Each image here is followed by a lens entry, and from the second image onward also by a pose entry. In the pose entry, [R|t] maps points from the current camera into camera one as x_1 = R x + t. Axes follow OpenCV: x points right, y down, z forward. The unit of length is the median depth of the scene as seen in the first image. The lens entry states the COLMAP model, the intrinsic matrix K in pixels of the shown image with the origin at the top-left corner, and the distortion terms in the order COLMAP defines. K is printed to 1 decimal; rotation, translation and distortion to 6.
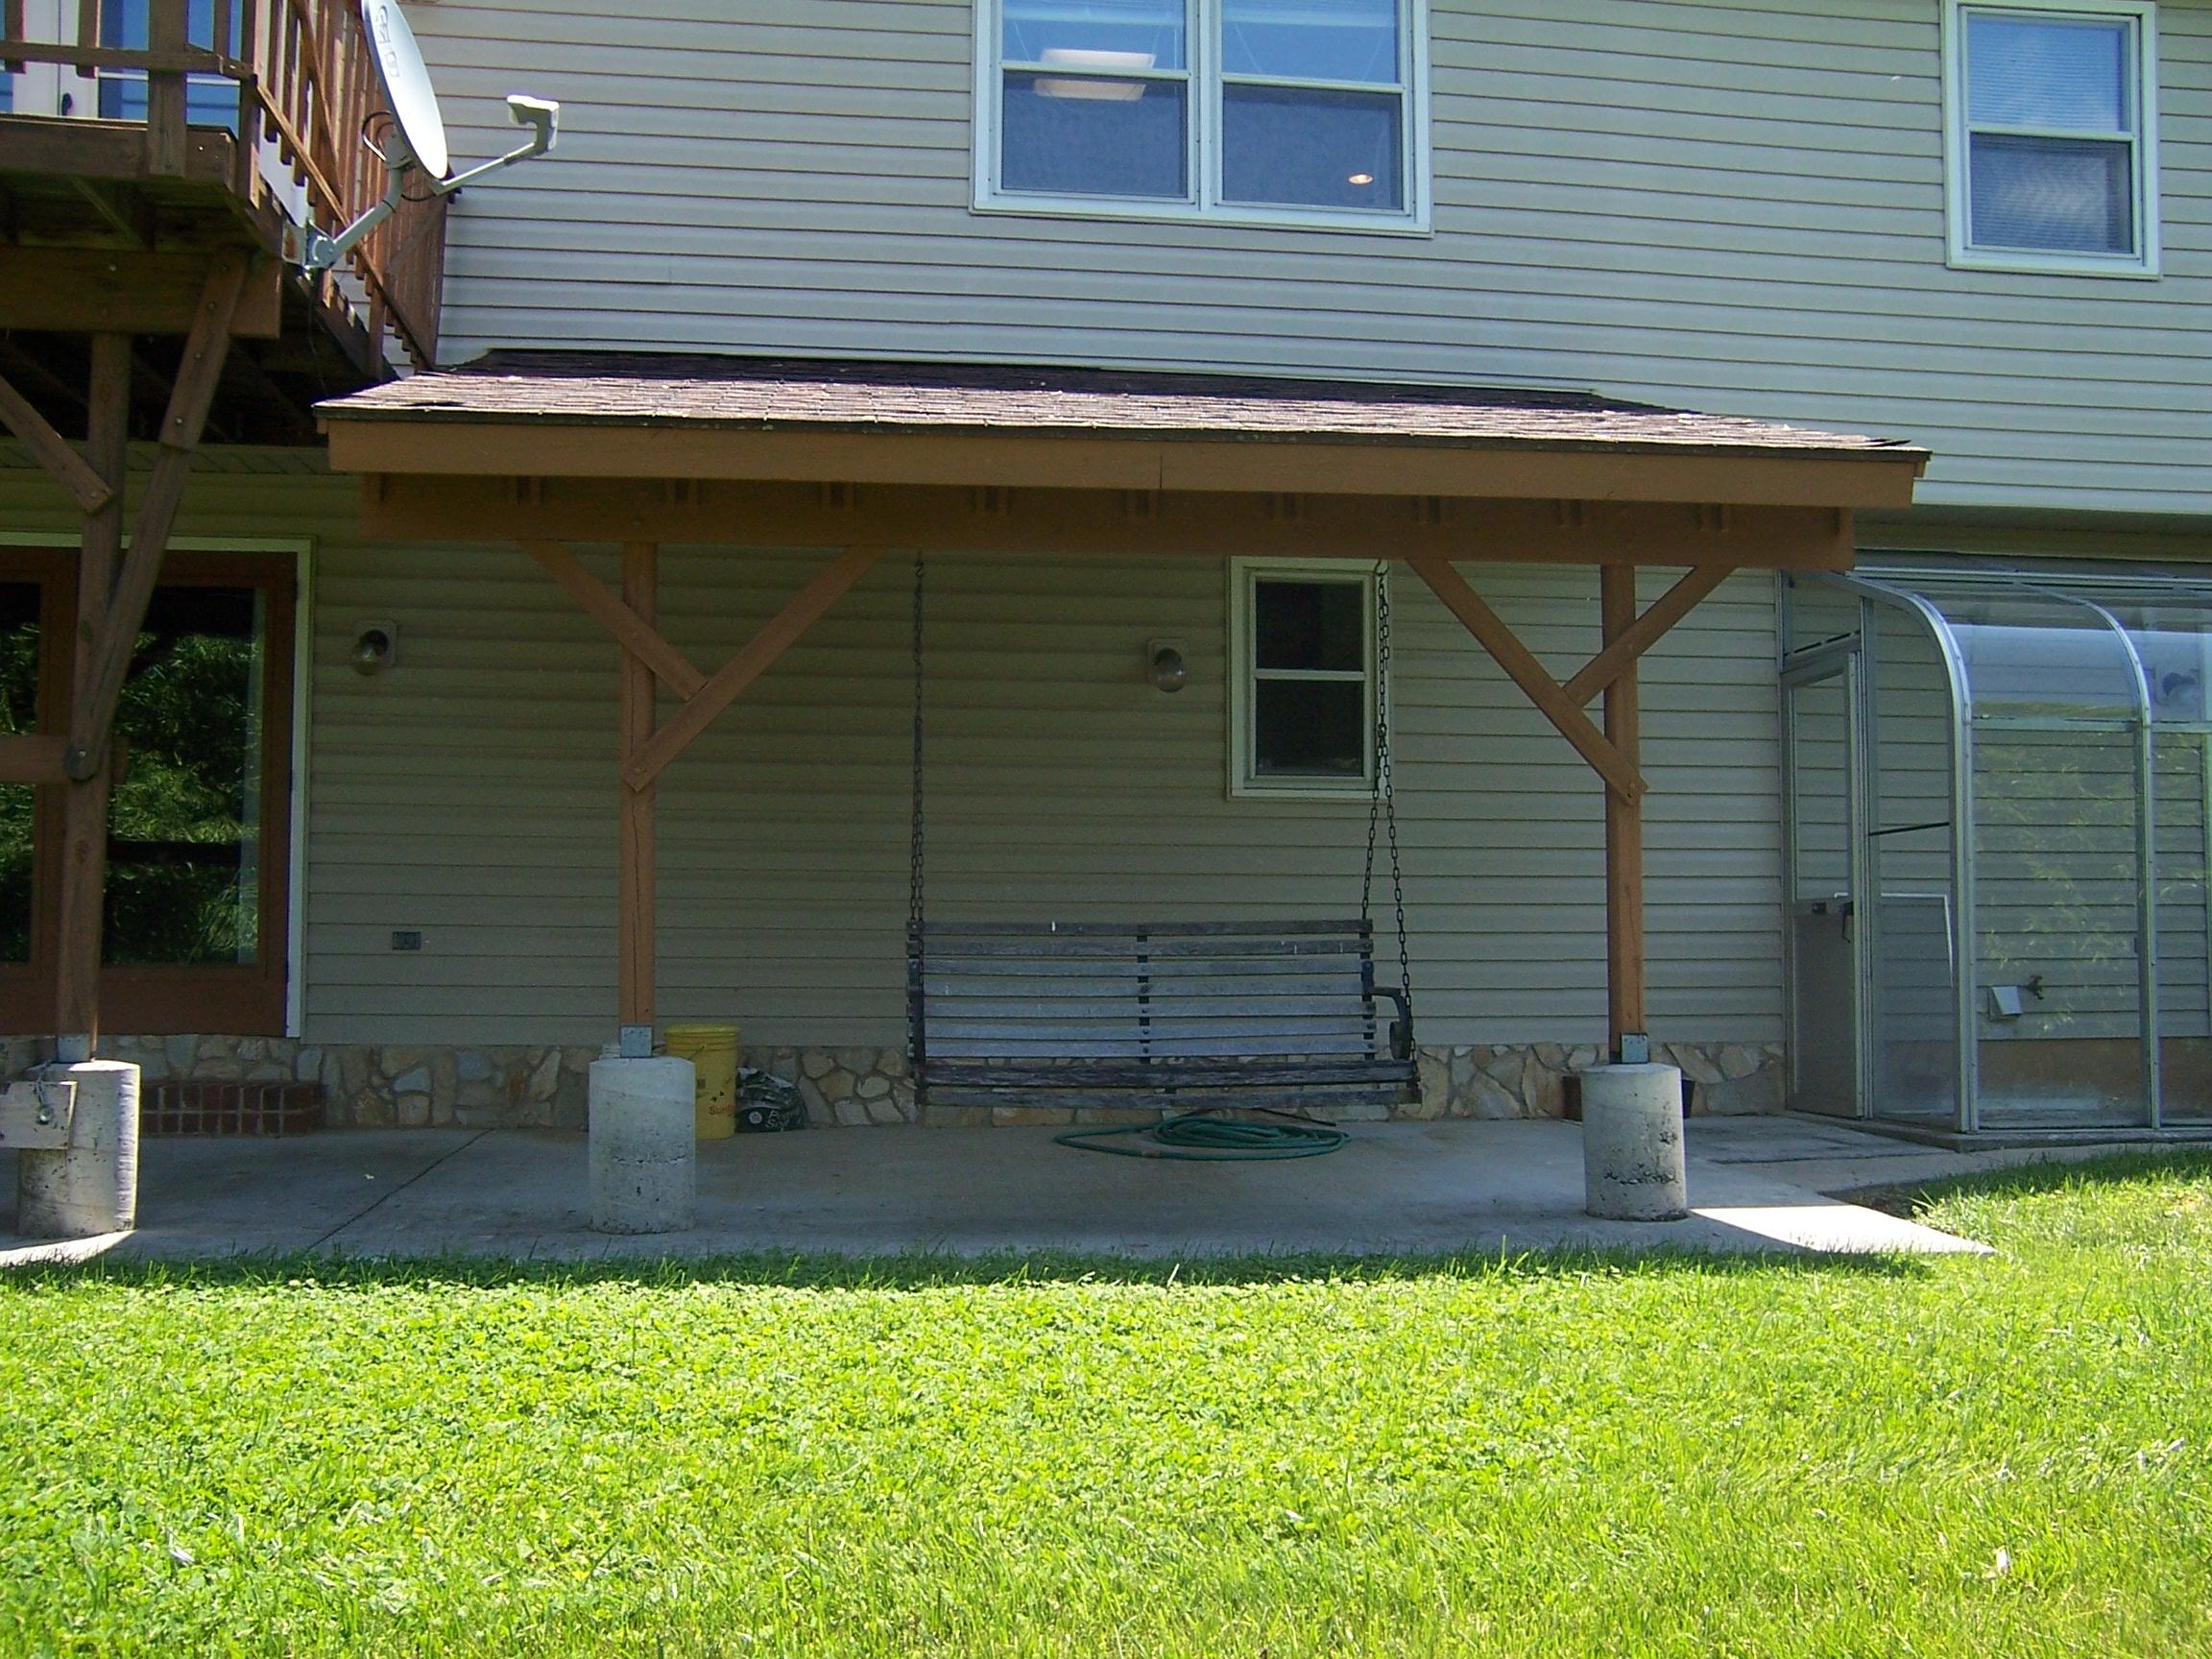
lens RADIAL K [[2161.7, 0, 1106.0], [0, 2161.7, 829.5], [0, 0, 1]] dist [-0.149174, 0.229624]
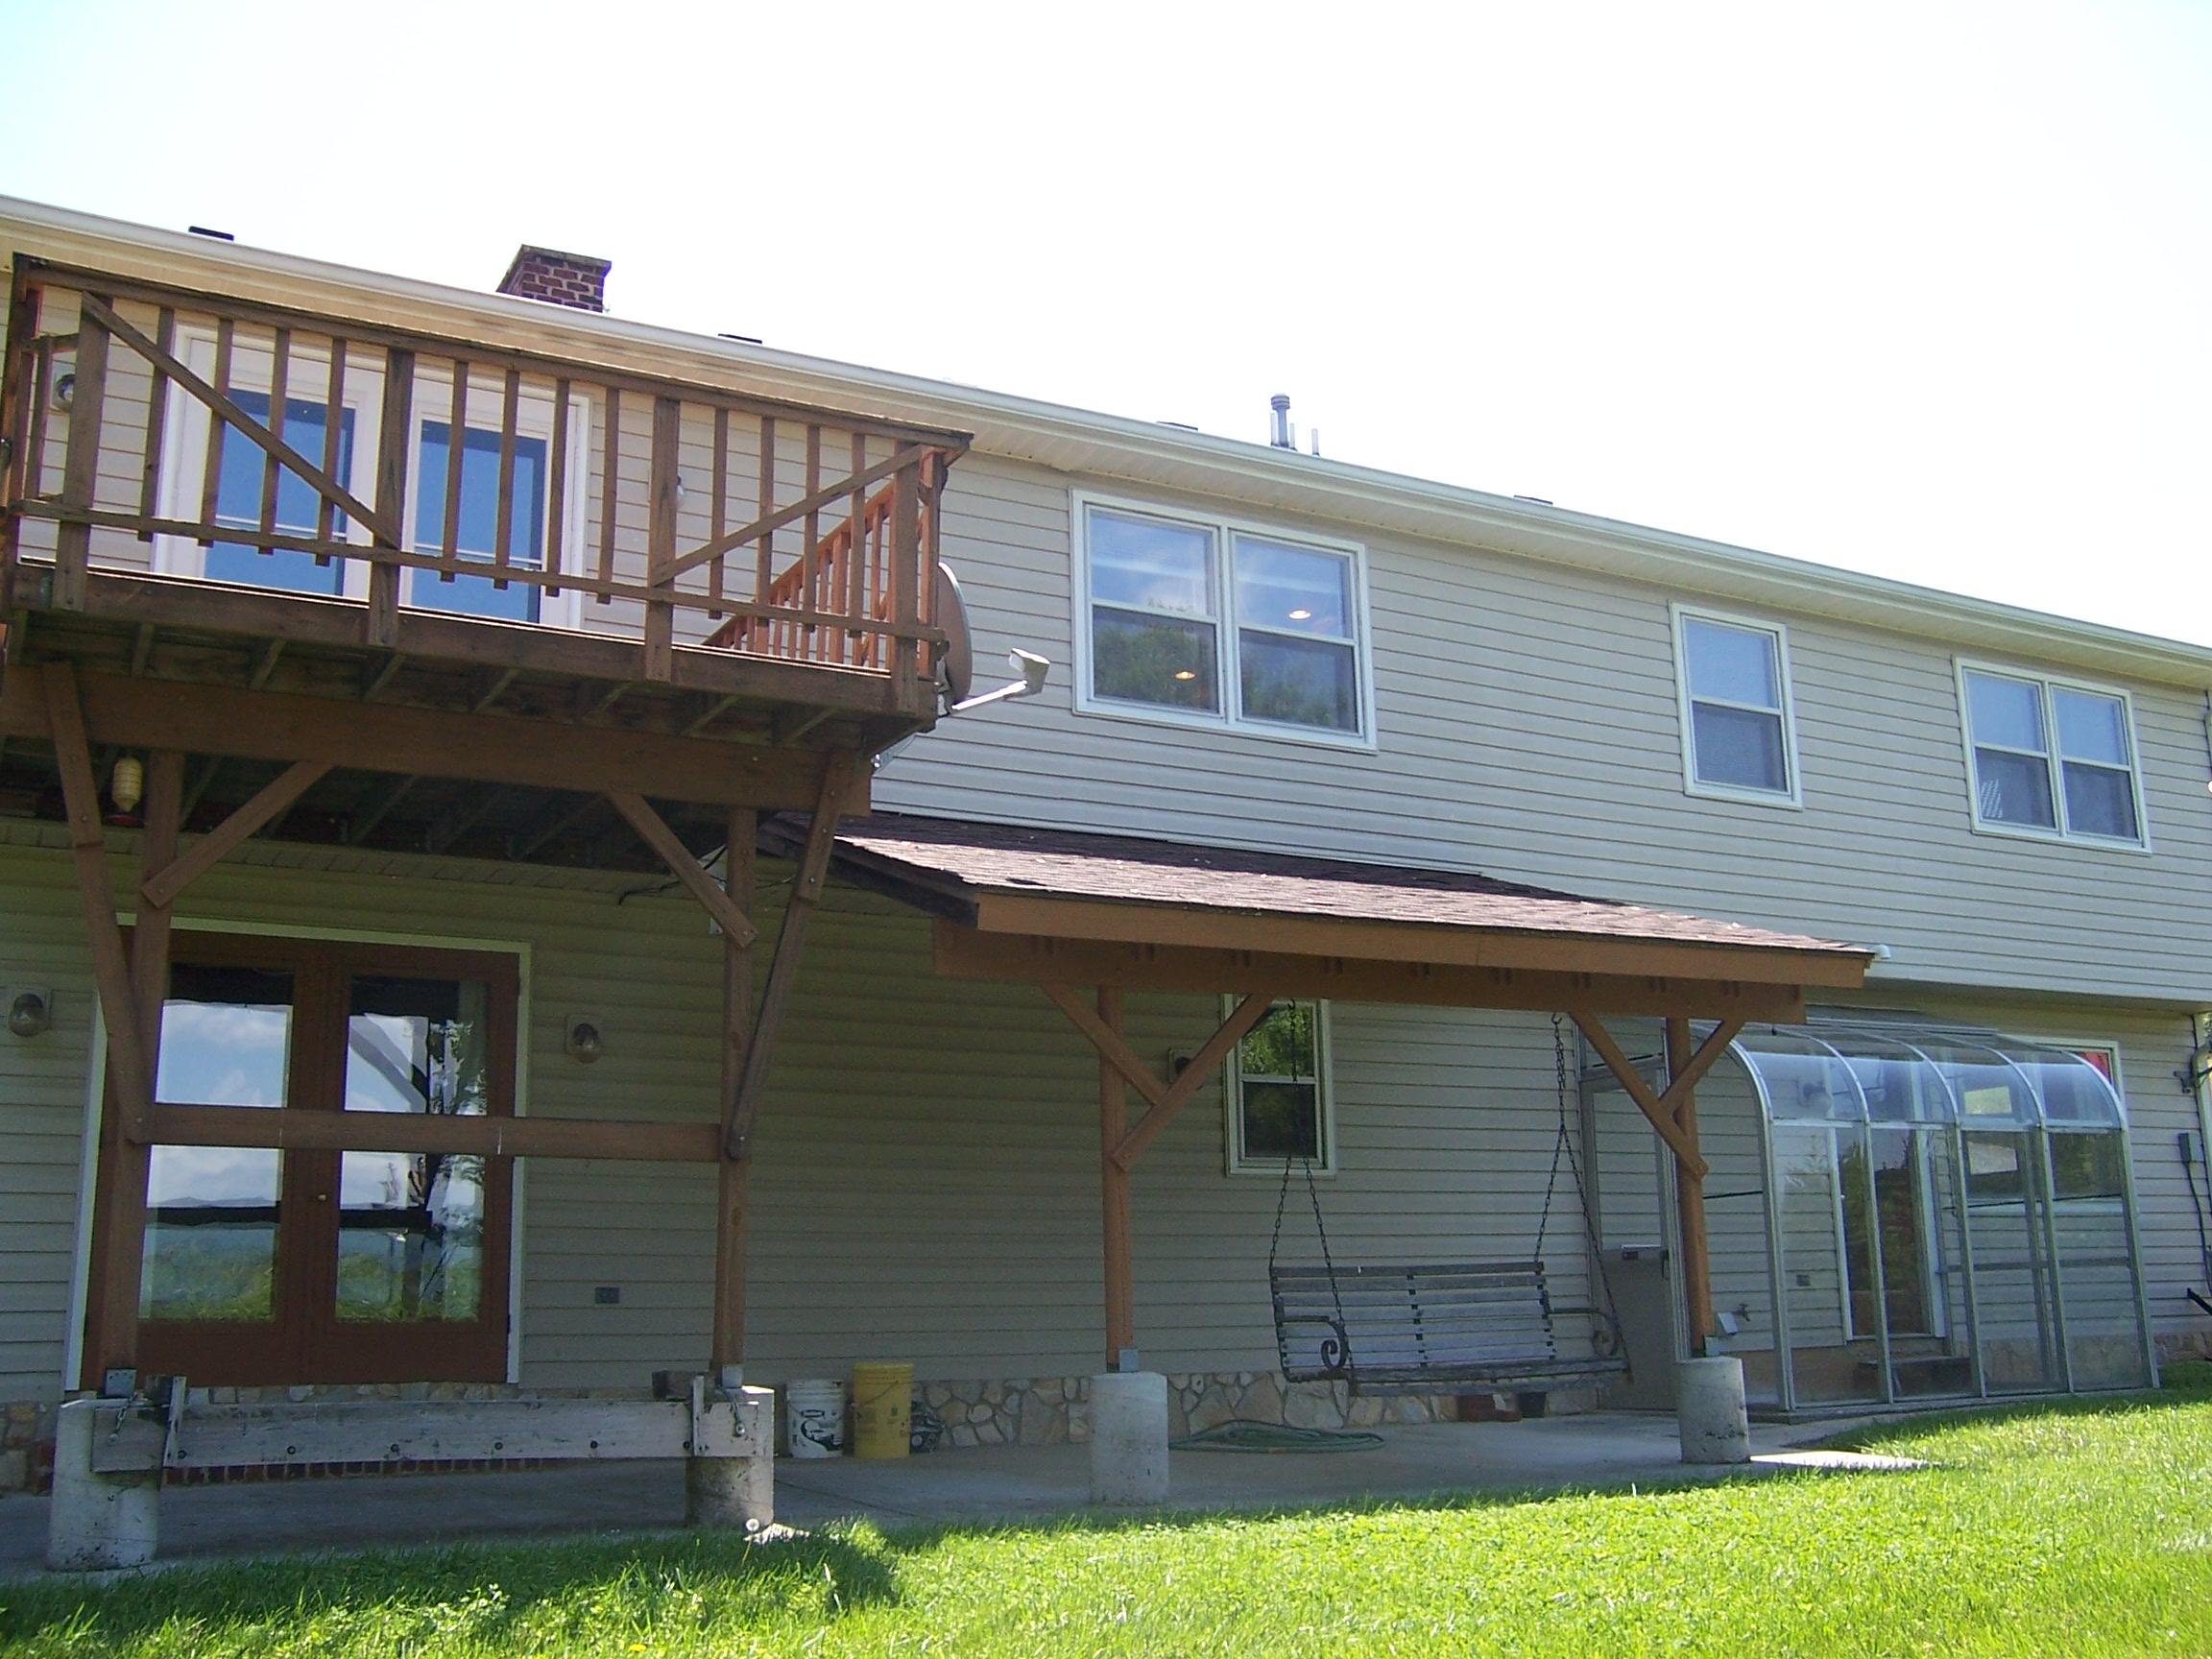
lens RADIAL K [[2161.7, 0, 1106.0], [0, 2161.7, 829.5], [0, 0, 1]] dist [-0.149174, 0.229624]
pose [[0.935694, 0.060004, 0.347674, -0.490484], [-0.000290, 0.985562, -0.169316, -0.000488], [-0.352814, 0.158327, 0.922201, -0.191300]]
